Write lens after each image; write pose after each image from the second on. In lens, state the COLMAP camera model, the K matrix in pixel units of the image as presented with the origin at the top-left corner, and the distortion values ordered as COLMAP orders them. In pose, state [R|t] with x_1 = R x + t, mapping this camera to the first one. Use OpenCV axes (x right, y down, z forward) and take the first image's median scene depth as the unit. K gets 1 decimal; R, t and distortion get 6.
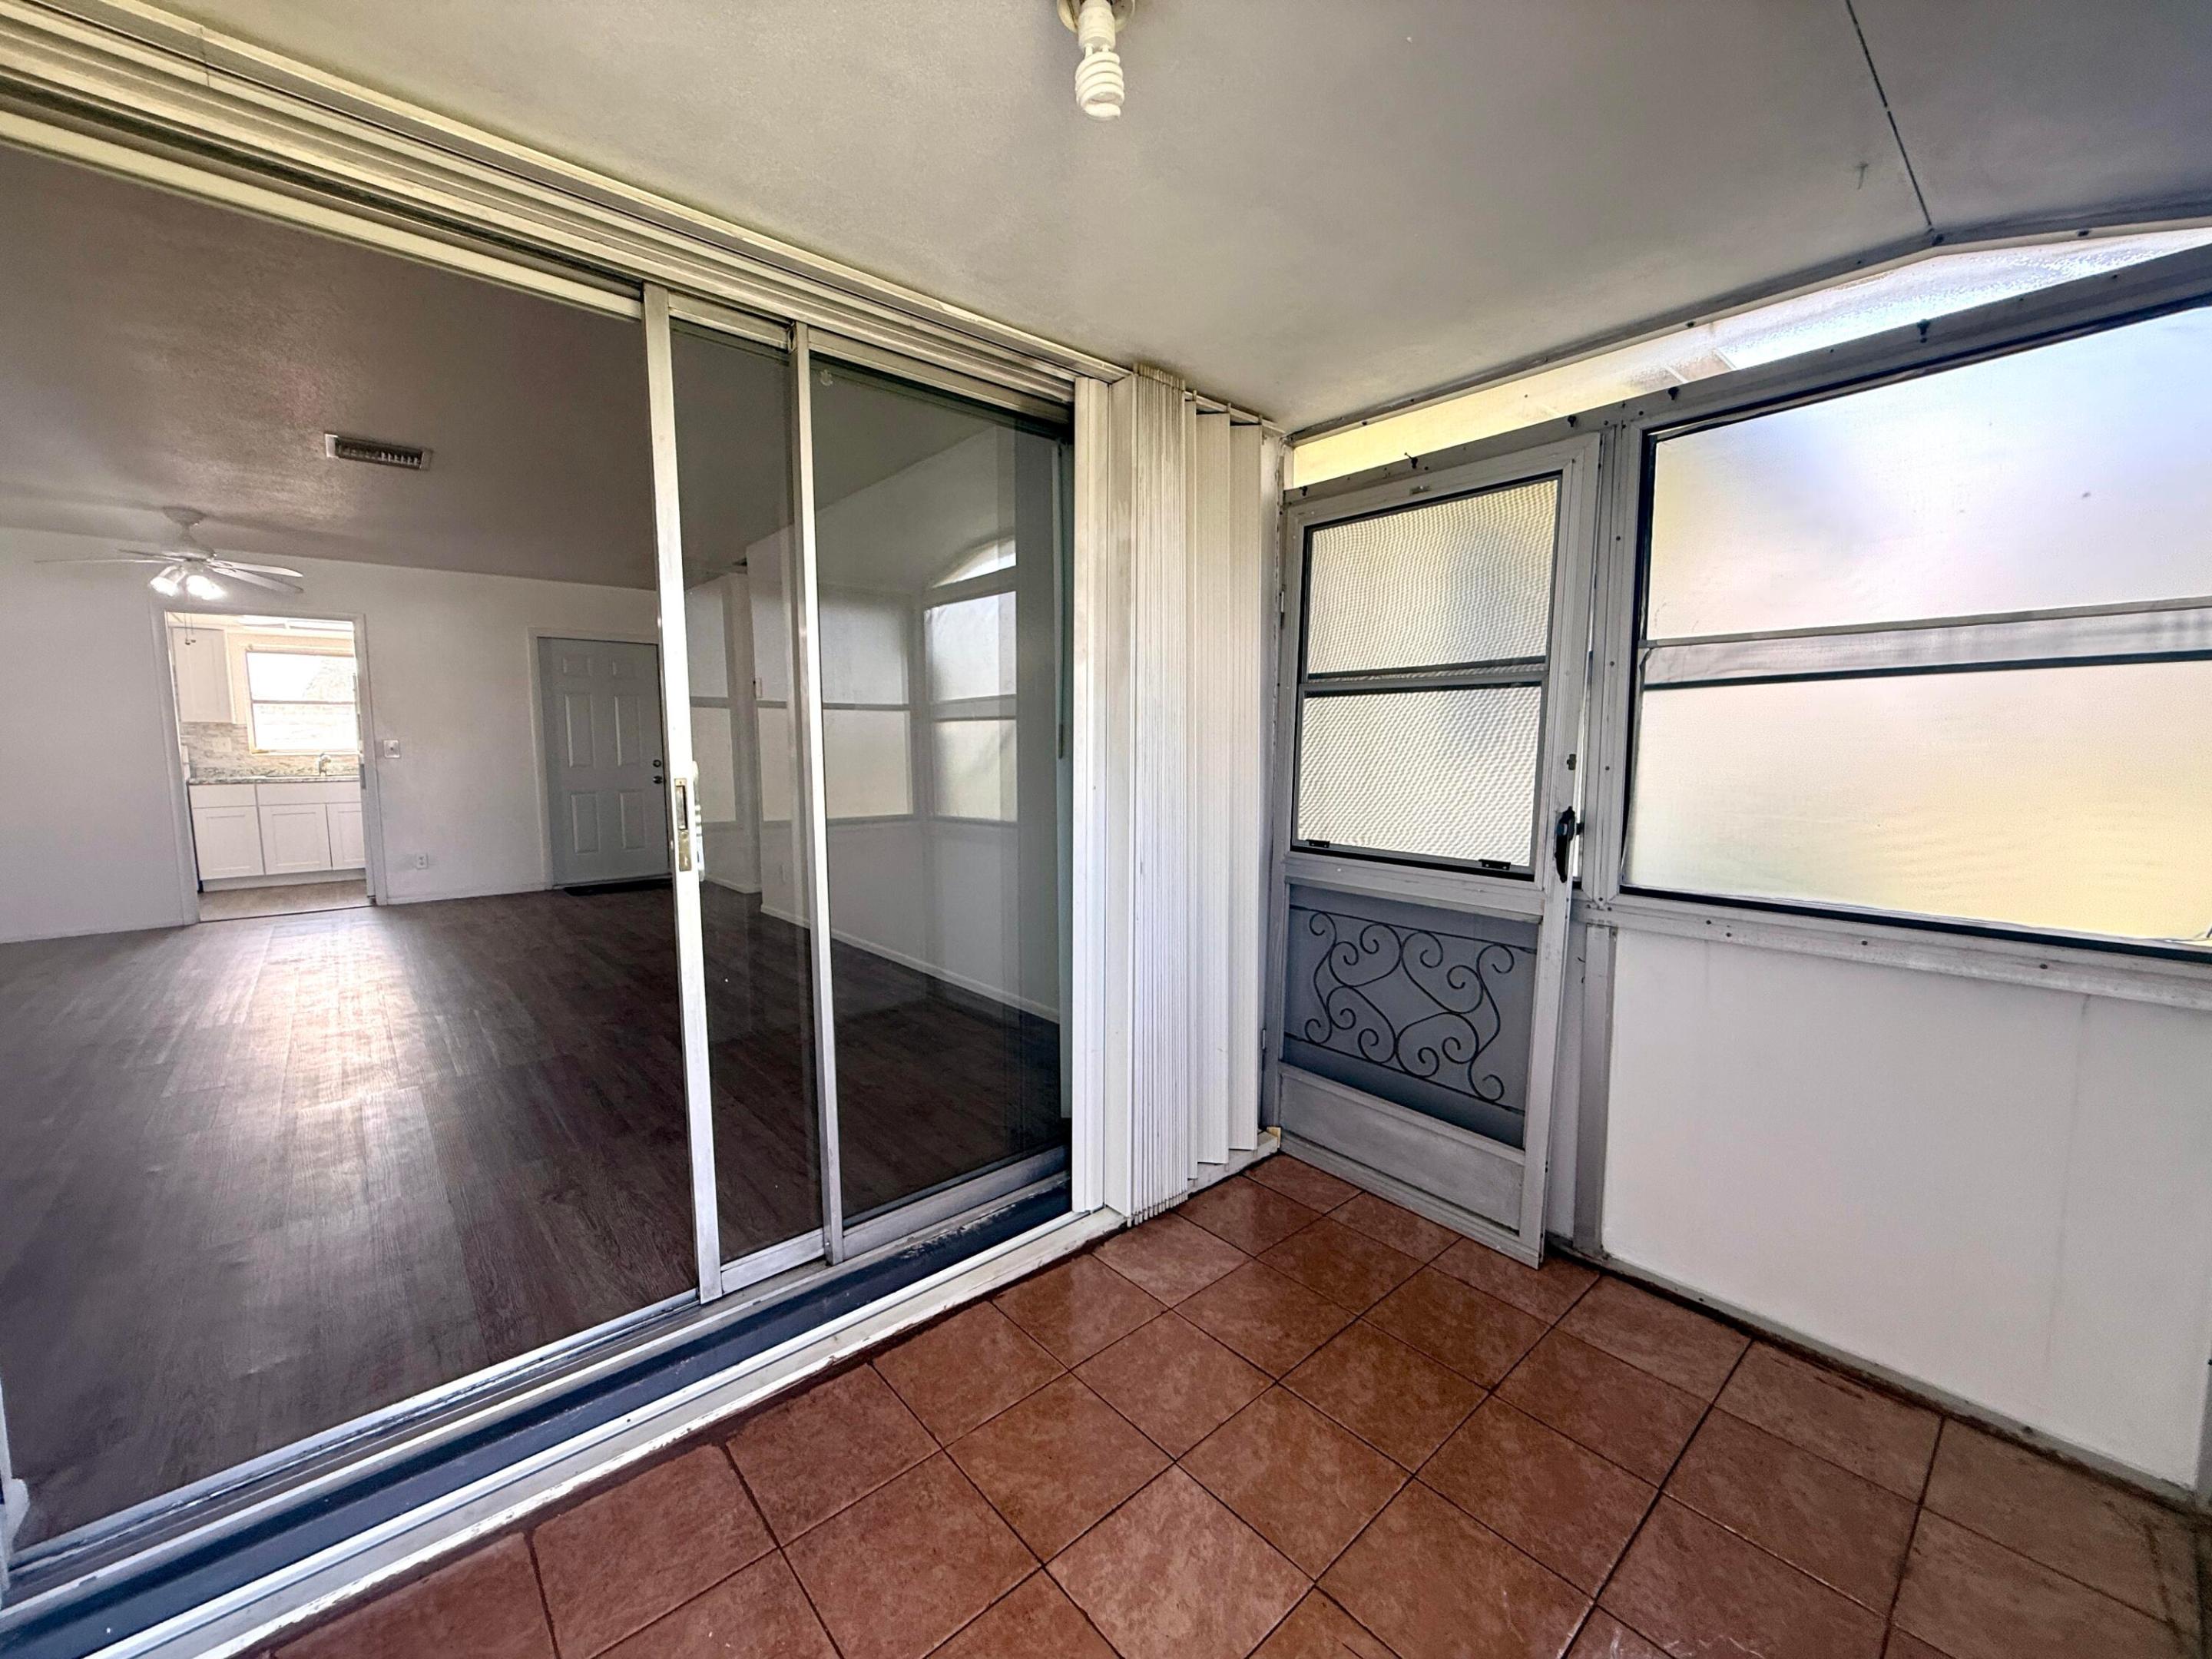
lens RADIAL K [[878.4, 0, 1092.5], [0, 878.4, 824.1], [0, 0, 1]] dist [-0.000885, 0.000075]
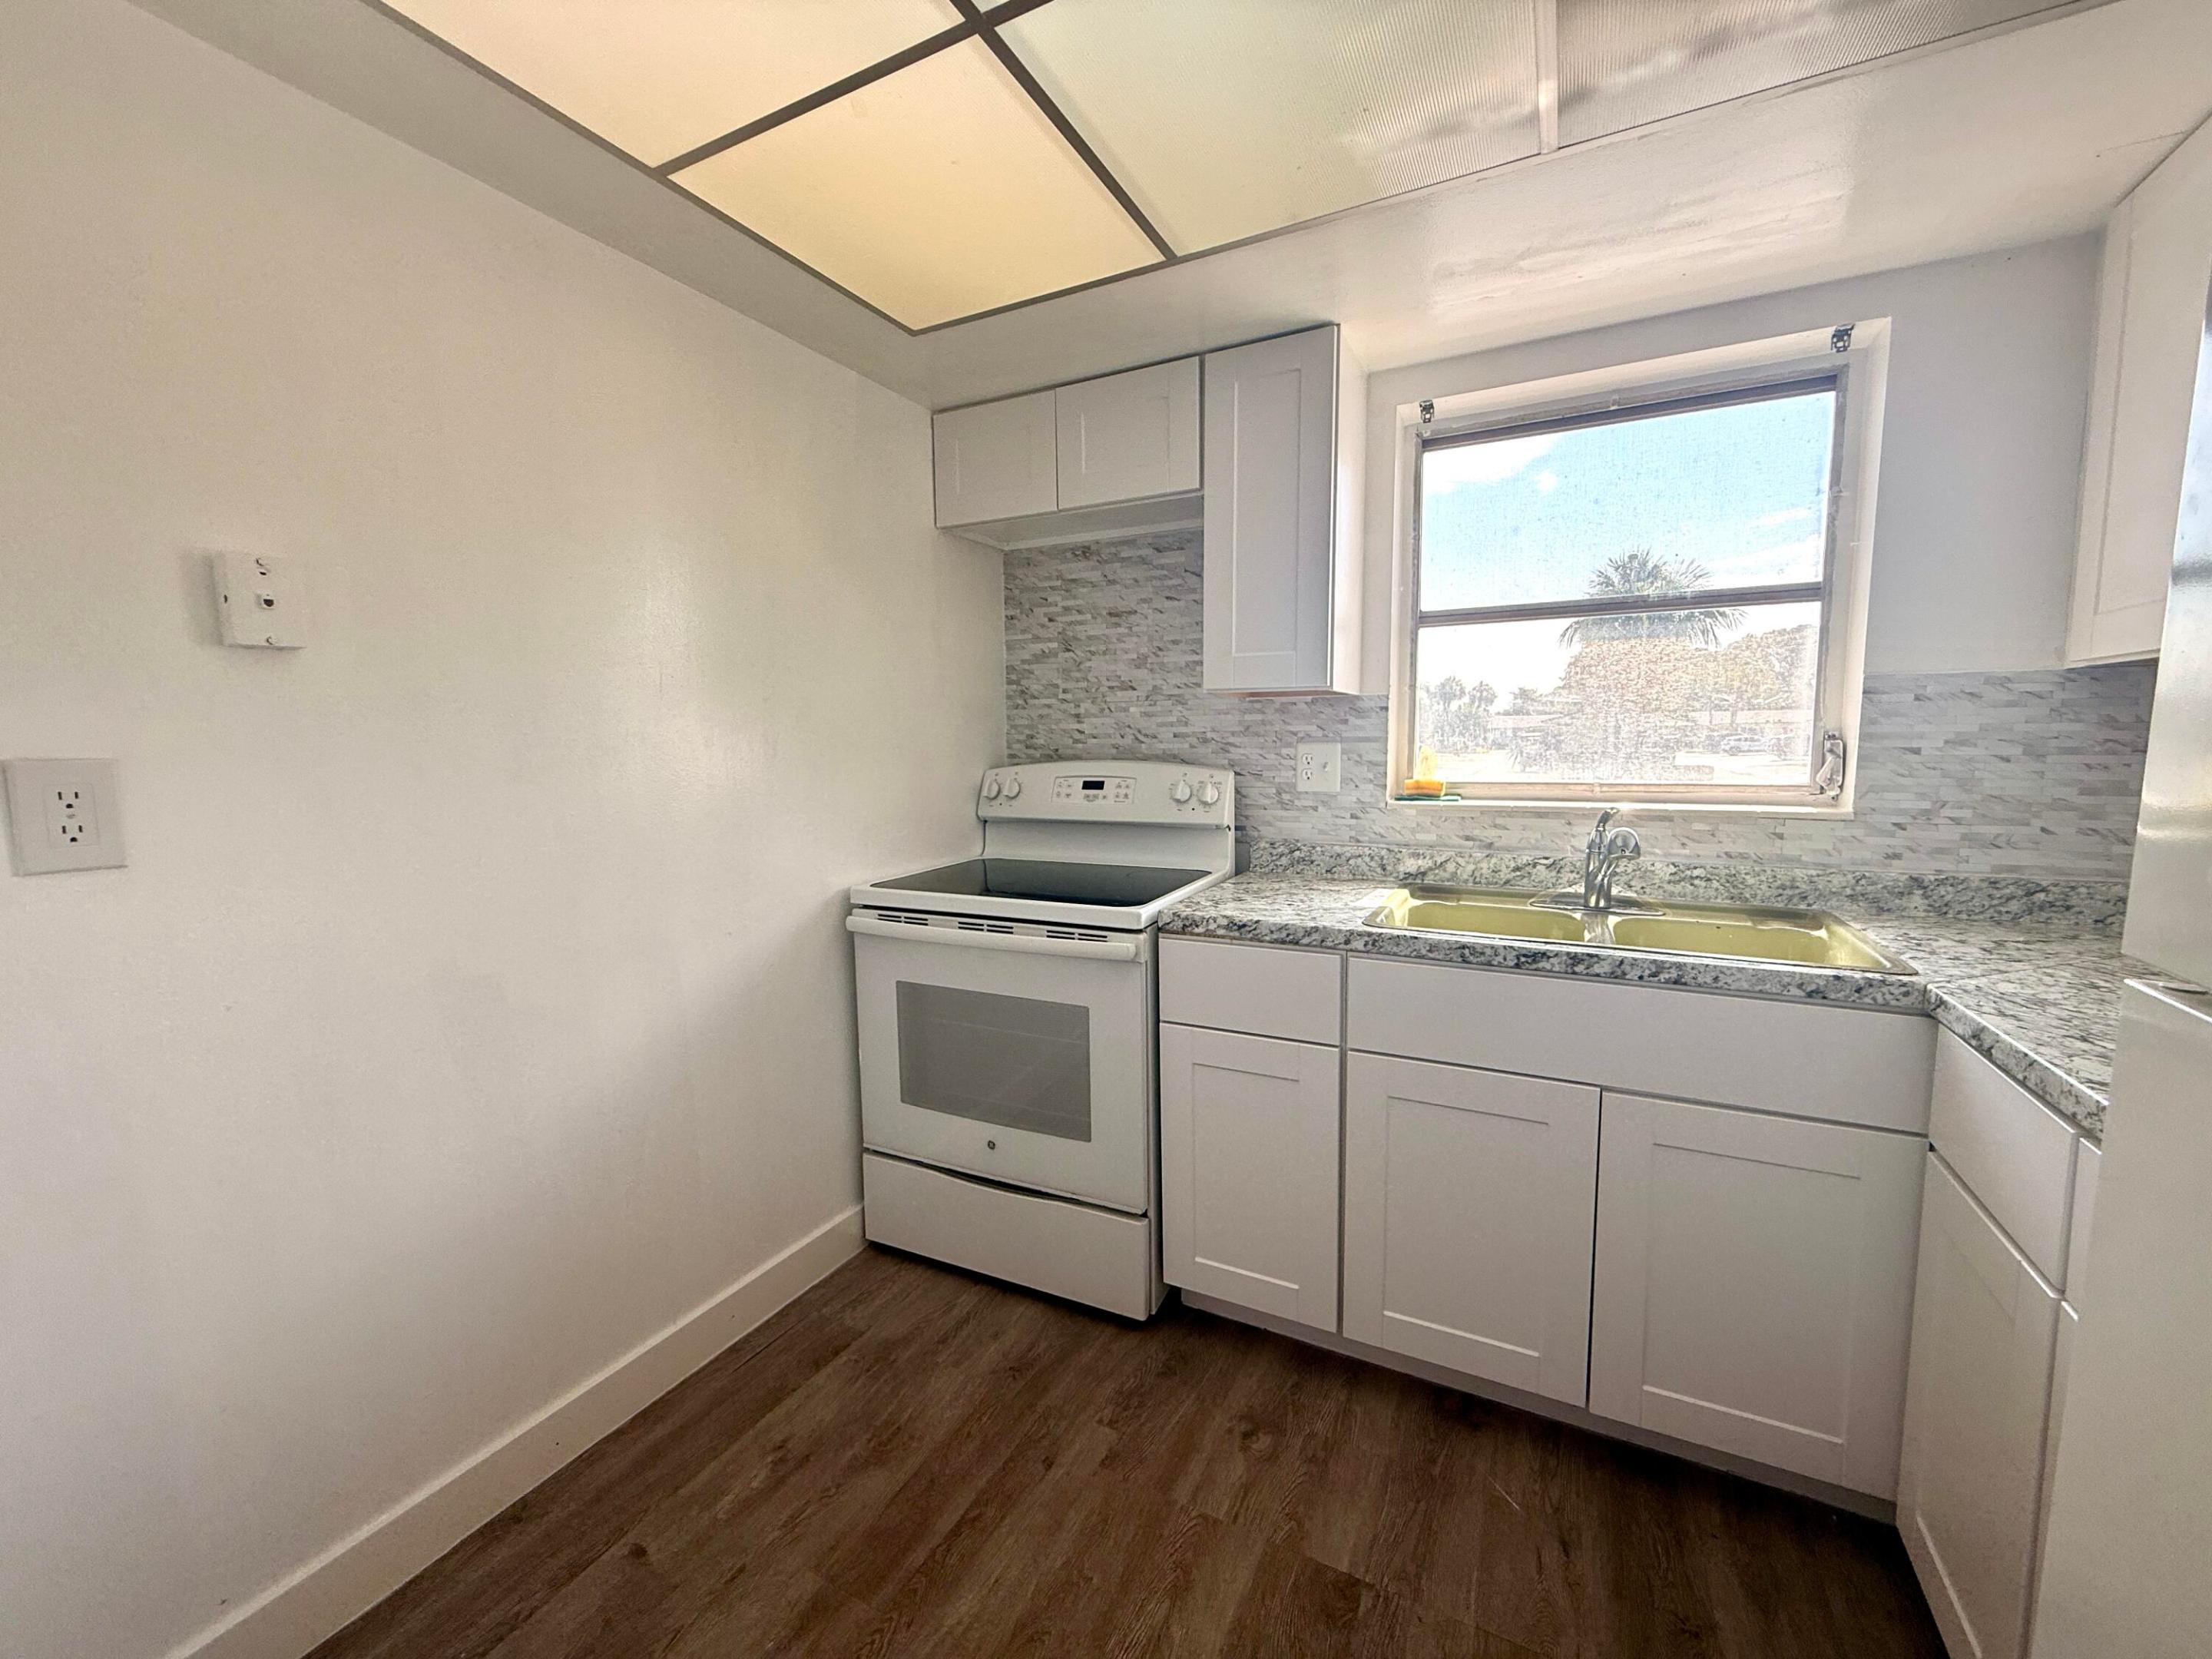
lens RADIAL K [[878.4, 0, 1101.2], [0, 878.4, 829.8], [0, 0, 1]] dist [-0.000885, 0.000075]
pose [[0.370017, 0.095666, -0.924086, -0.733619], [-0.079674, 0.994287, 0.071031, -0.083602], [0.925602, 0.047343, 0.375525, 0.813272]]
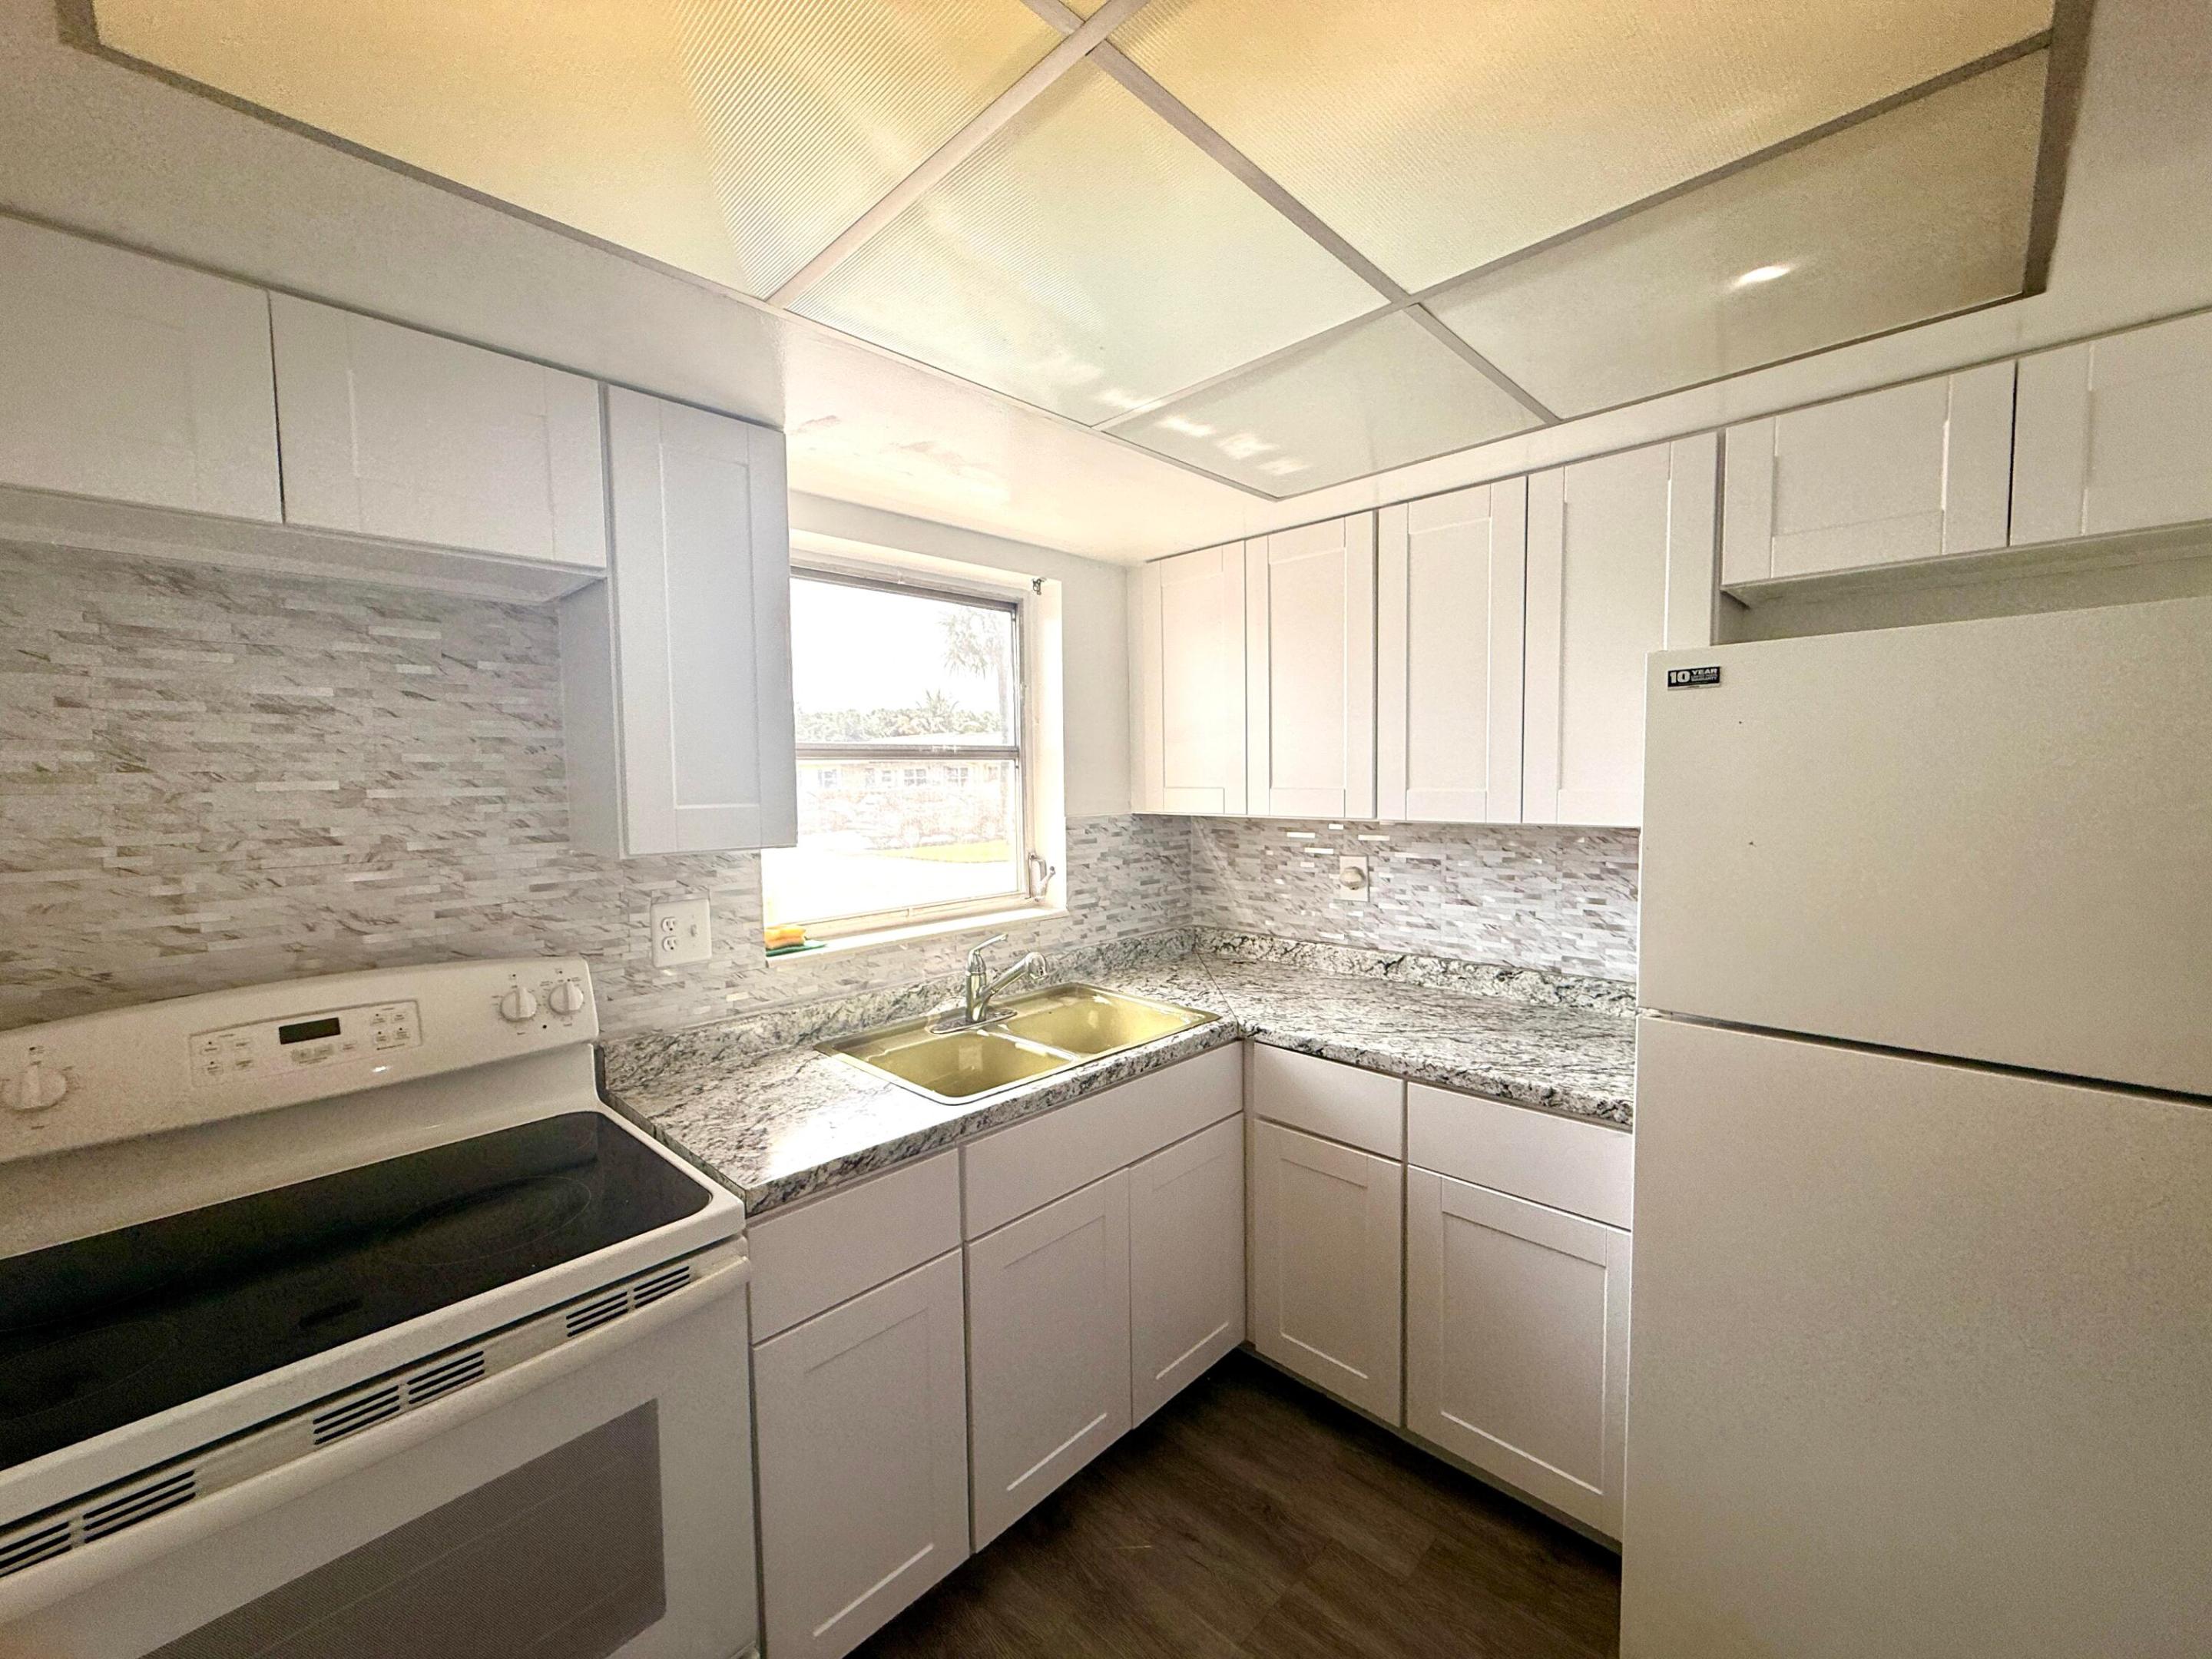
lens RADIAL K [[878.4, 0, 1099.5], [0, 878.4, 827.6], [0, 0, 1]] dist [-0.000885, 0.000075]
pose [[0.996089, -0.014841, 0.087104, -0.893857], [0.017968, 0.999218, -0.035230, -0.107630], [-0.086513, 0.036657, 0.995576, 0.745000]]
